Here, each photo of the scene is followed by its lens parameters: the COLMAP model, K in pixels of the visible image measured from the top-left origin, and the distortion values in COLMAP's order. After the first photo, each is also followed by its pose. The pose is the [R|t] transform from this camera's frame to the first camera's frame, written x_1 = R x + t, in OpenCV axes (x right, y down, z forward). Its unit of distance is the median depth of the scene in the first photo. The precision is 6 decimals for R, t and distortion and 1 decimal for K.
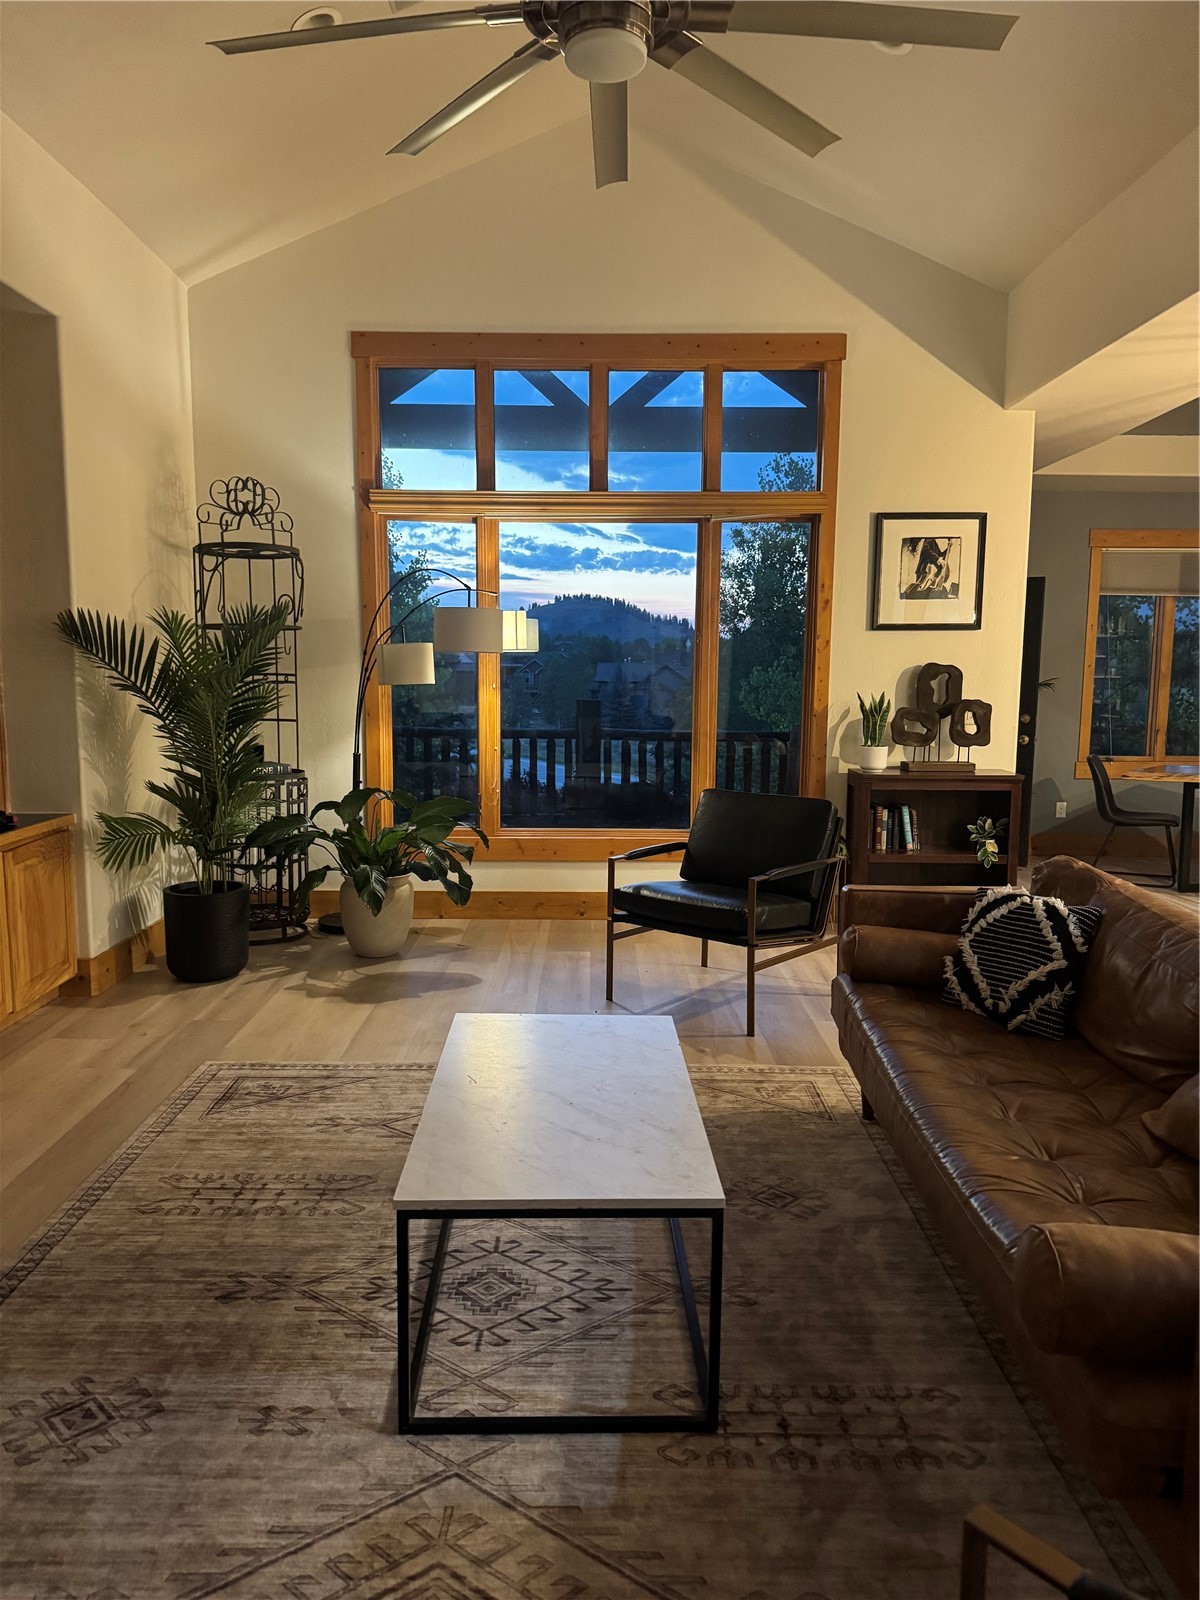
lens RADIAL K [[1120.3, 0, 604.2], [0, 1120.3, 811.6], [0, 0, 1]] dist [0.026722, -0.026243]
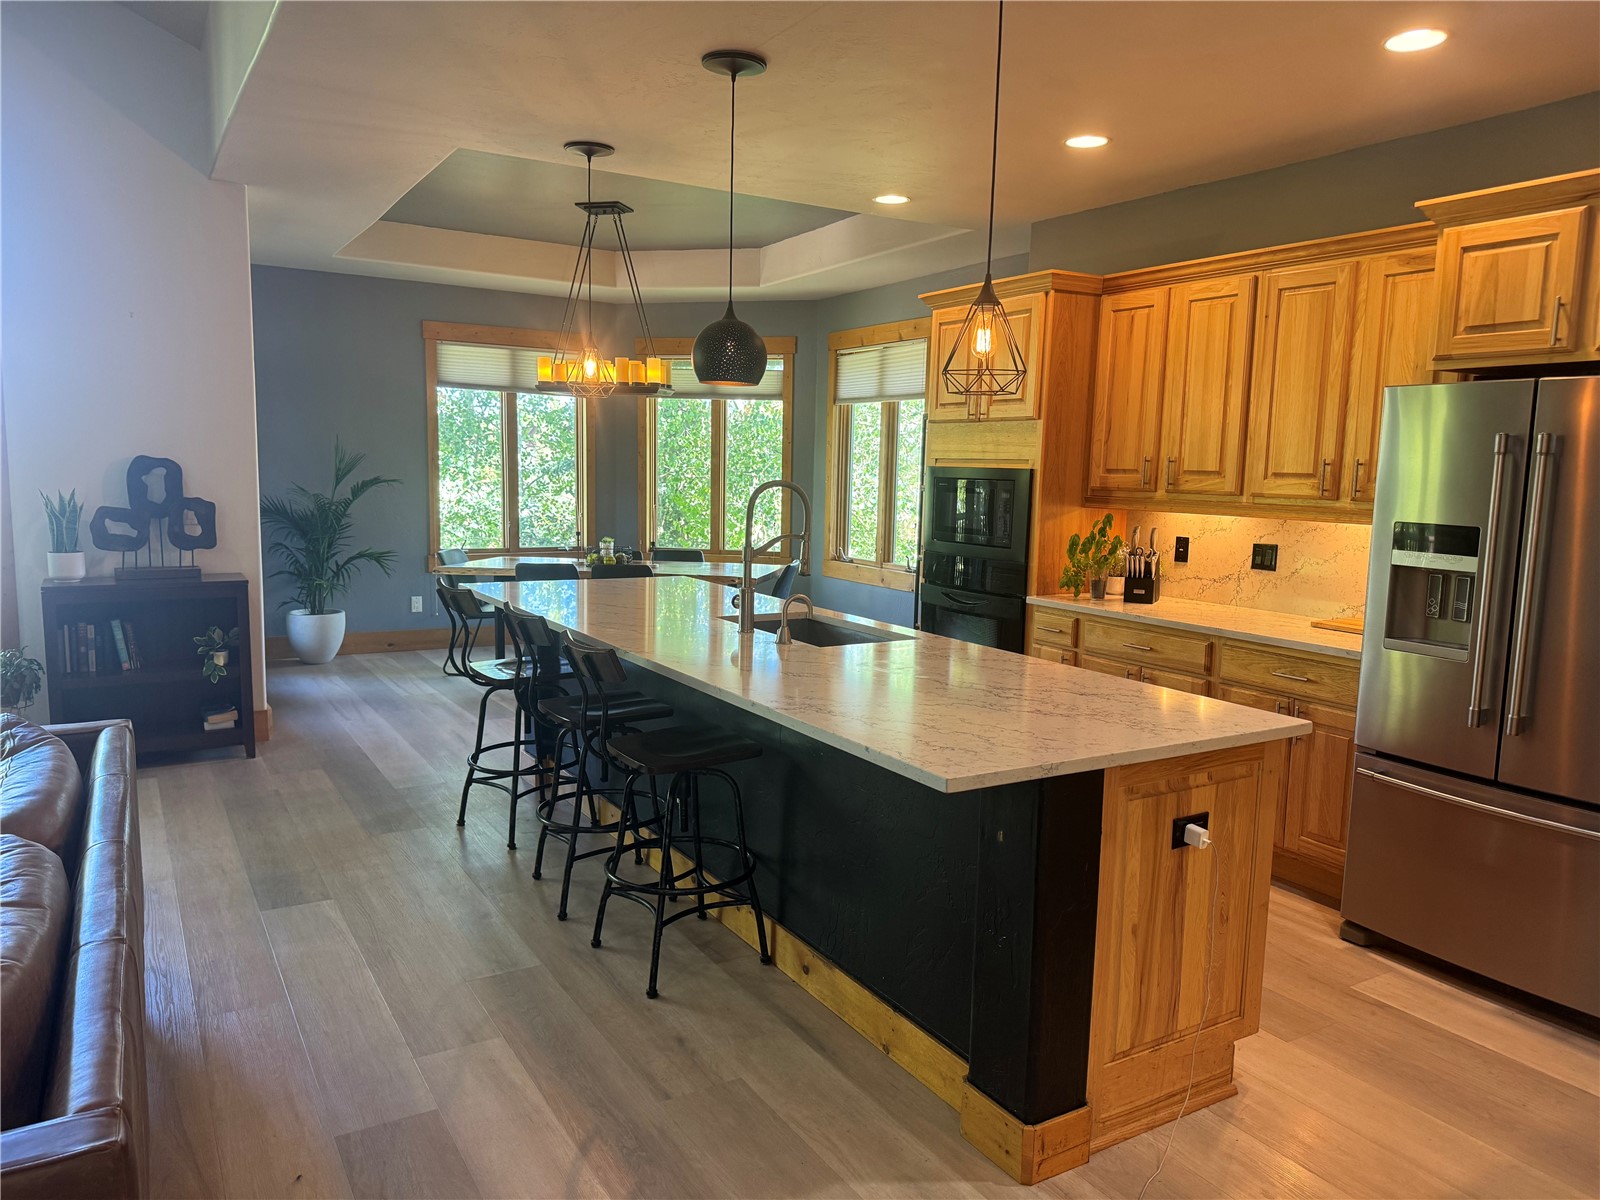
lens RADIAL K [[1120.3, 0, 809.4], [0, 1120.3, 606.3], [0, 0, 1]] dist [0.026722, -0.026243]
pose [[0.853889, -0.055098, 0.517530, 0.276461], [0.047125, 0.998481, 0.028549, -0.015174], [-0.518317, 0.000011, 0.855189, -0.028411]]
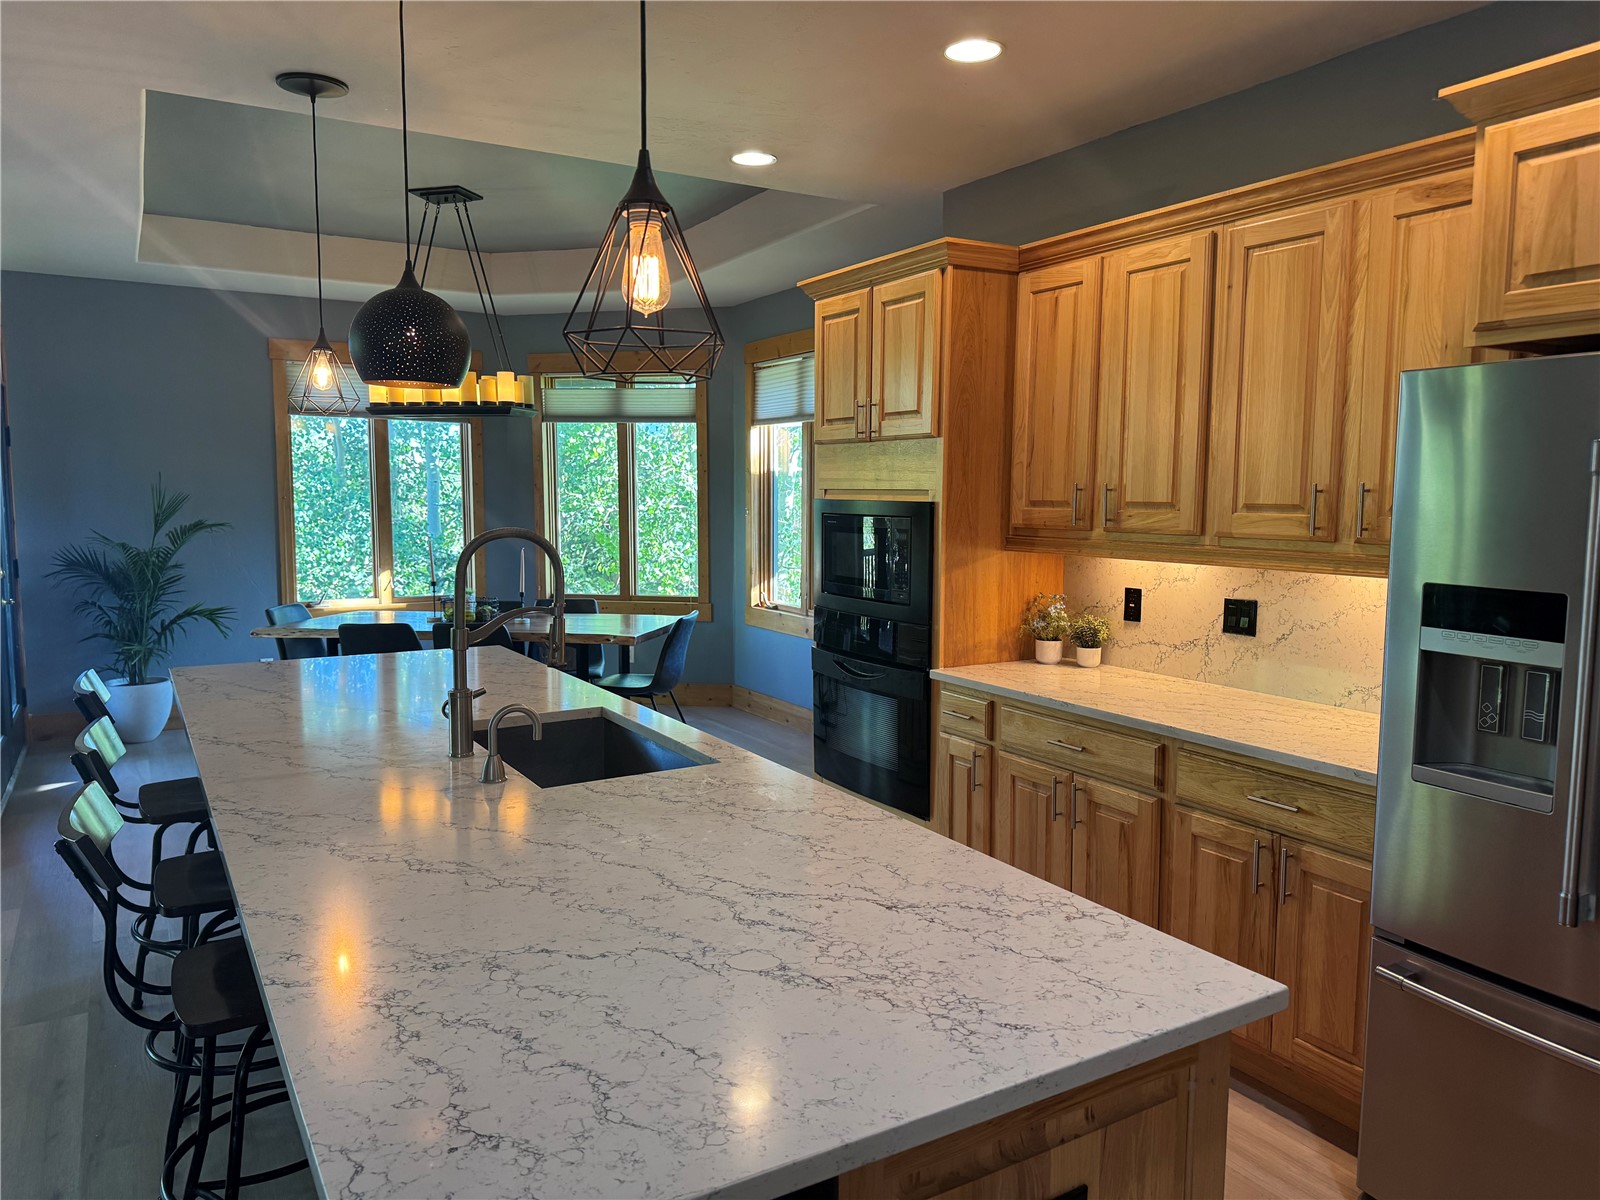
lens RADIAL K [[1120.3, 0, 806.3], [0, 1120.3, 605.7], [0, 0, 1]] dist [0.026722, -0.026243]
pose [[0.858550, -0.057499, 0.509495, 0.463348], [0.064495, 0.997910, 0.003938, -0.033747], [-0.508657, 0.029479, 0.860465, 0.089835]]
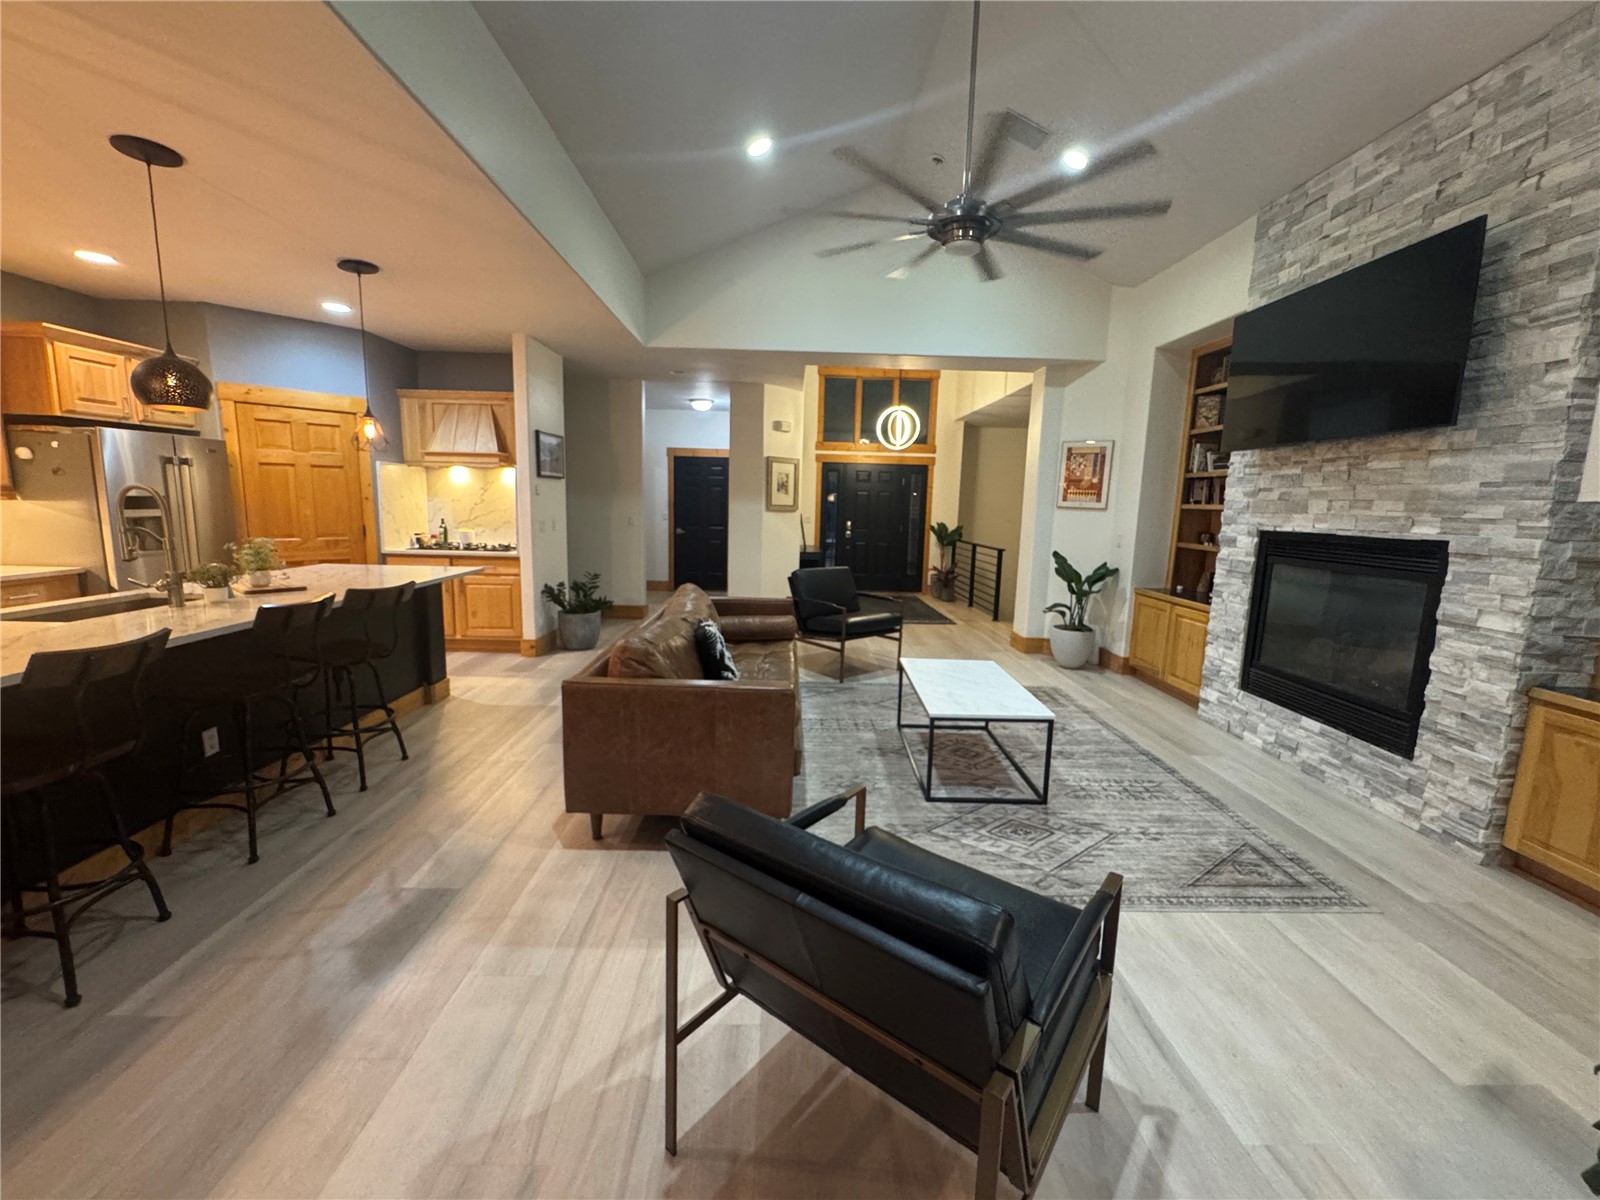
lens RADIAL K [[641.5, 0, 799.3], [0, 641.5, 594.7], [0, 0, 1]] dist [0.000625, -0.000424]
pose [[-0.999453, -0.029279, -0.015356, 0.135847], [-0.032336, 0.962477, 0.269431, -0.135518], [0.006891, 0.269780, -0.962897, 0.990332]]
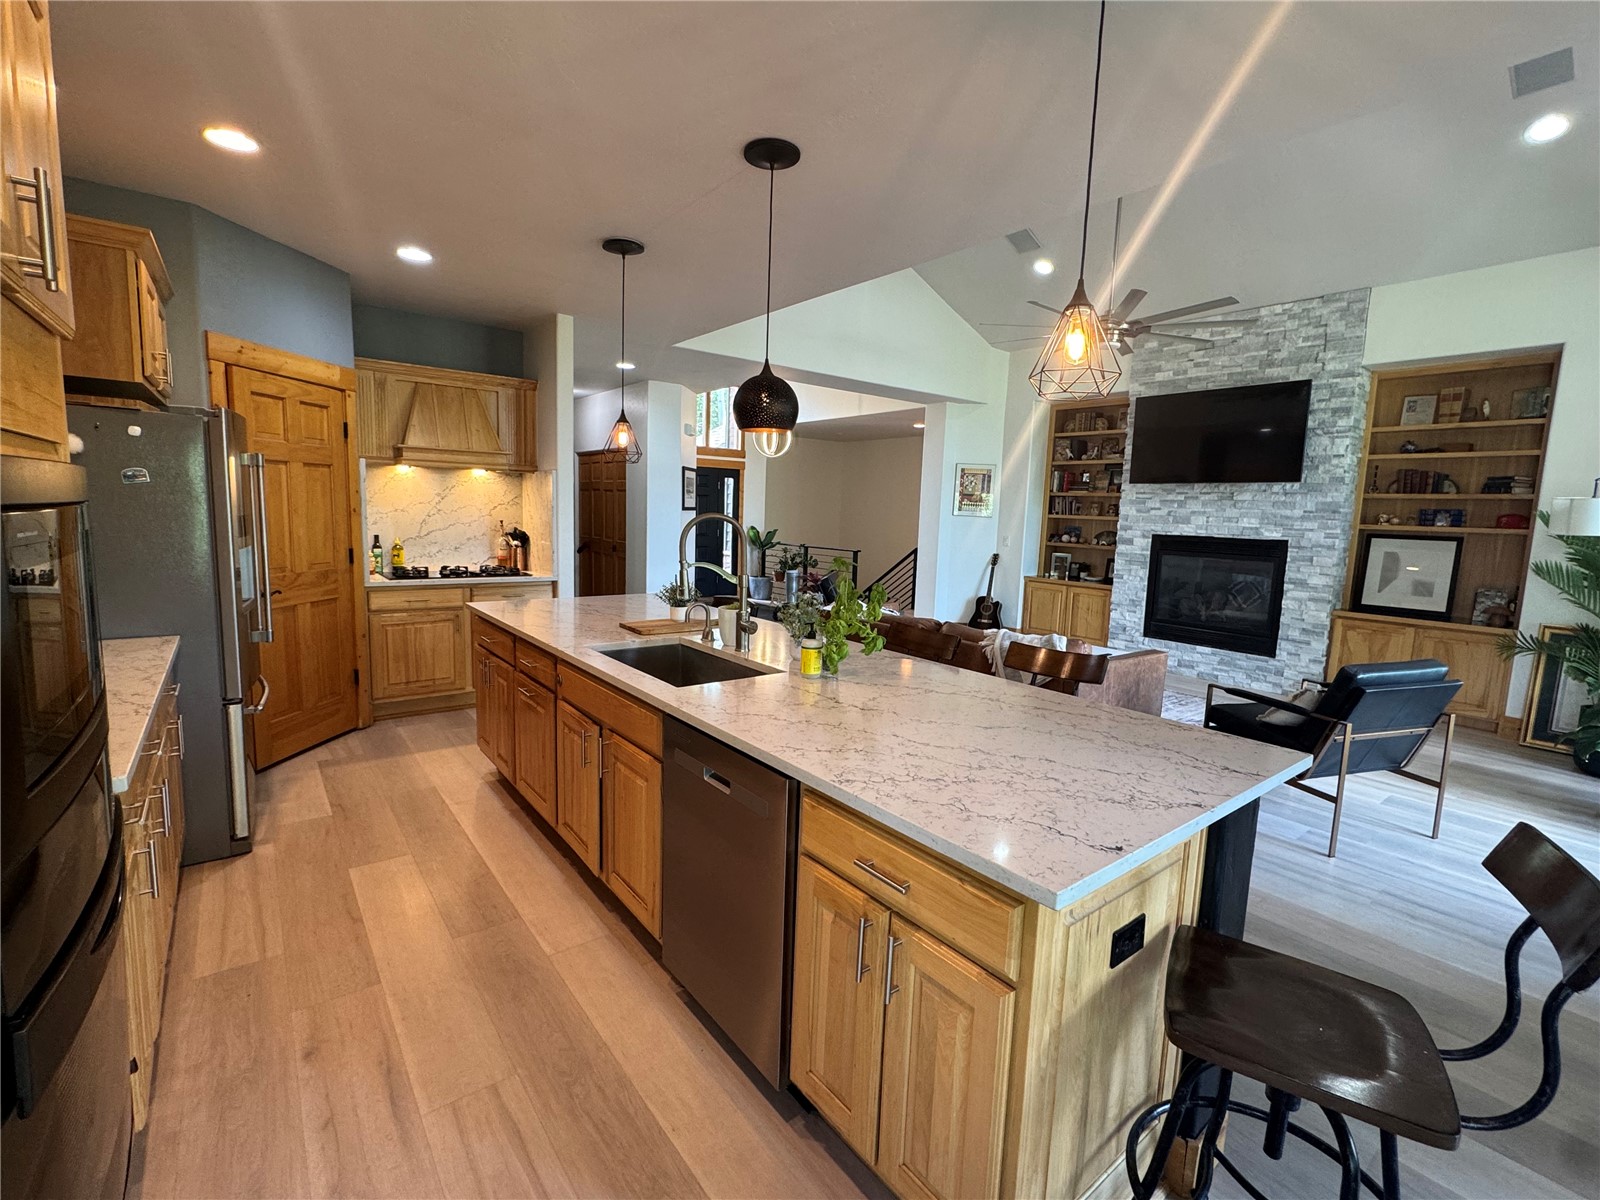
lens RADIAL K [[713.8, 0, 801.6], [0, 713.8, 593.9], [0, 0, 1]] dist [-0.000503, -0.000278]
pose [[-0.792242, 0.040676, -0.608850, 0.824474], [-0.114874, 0.969994, 0.214279, -0.125147], [0.599297, 0.239702, -0.763797, 0.904746]]
